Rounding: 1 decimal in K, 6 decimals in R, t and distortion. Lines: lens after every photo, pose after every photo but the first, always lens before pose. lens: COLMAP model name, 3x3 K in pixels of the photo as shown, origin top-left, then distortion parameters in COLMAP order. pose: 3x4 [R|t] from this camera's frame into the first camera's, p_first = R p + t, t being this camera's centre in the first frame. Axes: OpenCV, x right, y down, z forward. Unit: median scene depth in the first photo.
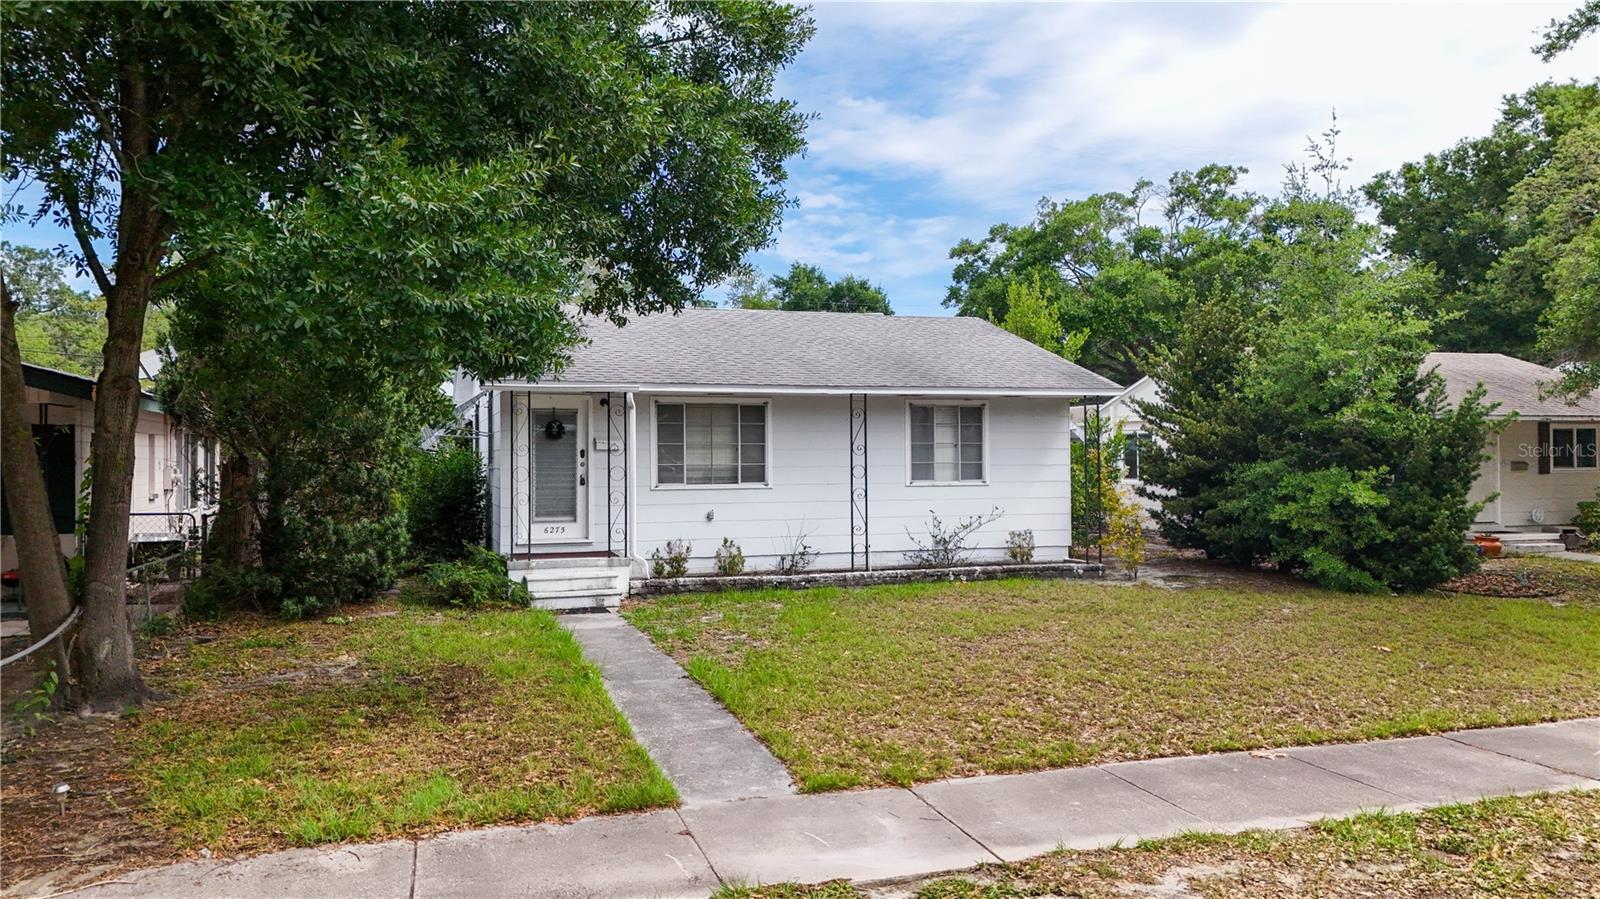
lens RADIAL K [[1125.5, 0, 797.9], [0, 1125.5, 530.1], [0, 0, 1]] dist [0.103806, -0.124143]
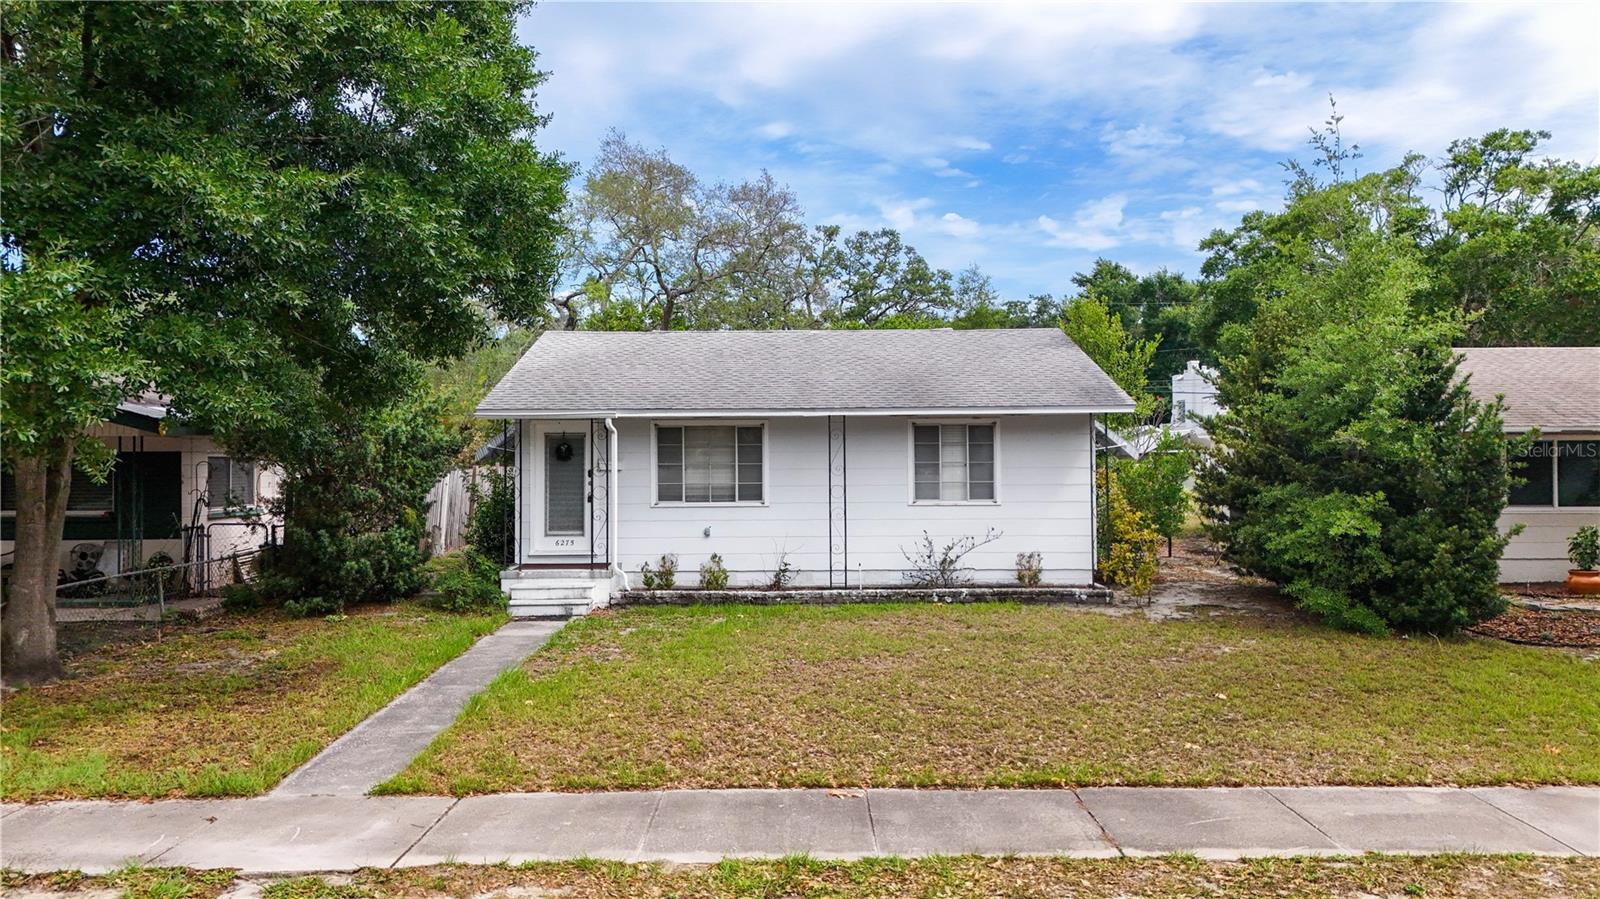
lens RADIAL K [[1125.5, 0, 797.9], [0, 1125.5, 530.1], [0, 0, 1]] dist [0.103806, -0.124143]
pose [[0.953844, 0.017995, -0.299762, 0.326090], [-0.018372, 0.999830, 0.001563, -0.018132], [0.299739, 0.004016, 0.954013, 0.016387]]
